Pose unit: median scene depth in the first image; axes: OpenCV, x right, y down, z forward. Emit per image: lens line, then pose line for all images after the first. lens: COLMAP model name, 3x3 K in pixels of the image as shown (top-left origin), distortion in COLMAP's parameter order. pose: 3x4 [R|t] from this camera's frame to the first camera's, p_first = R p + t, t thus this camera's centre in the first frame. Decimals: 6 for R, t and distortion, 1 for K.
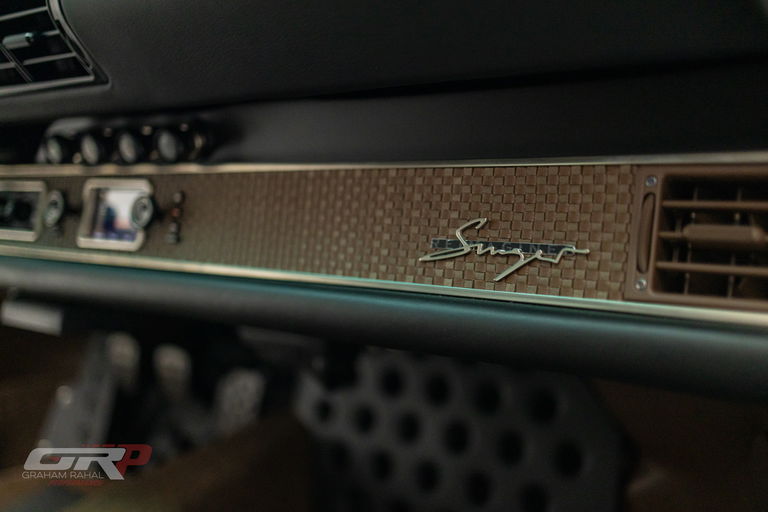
lens RADIAL K [[779.8, 0, 383.5], [0, 779.8, 254.7], [0, 0, 1]] dist [0.022941, 0.000000]
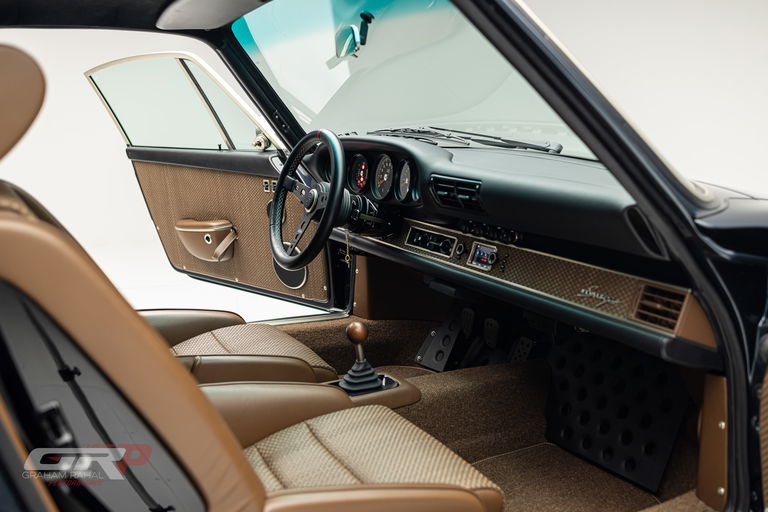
lens RADIAL K [[779.8, 0, 383.8], [0, 779.8, 254.5], [0, 0, 1]] dist [0.022941, 0.000000]
pose [[0.895726, 0.183986, -0.404751, 0.494931], [-0.189053, 0.981573, 0.027810, -0.079022], [0.402410, 0.051609, 0.914004, -1.808479]]
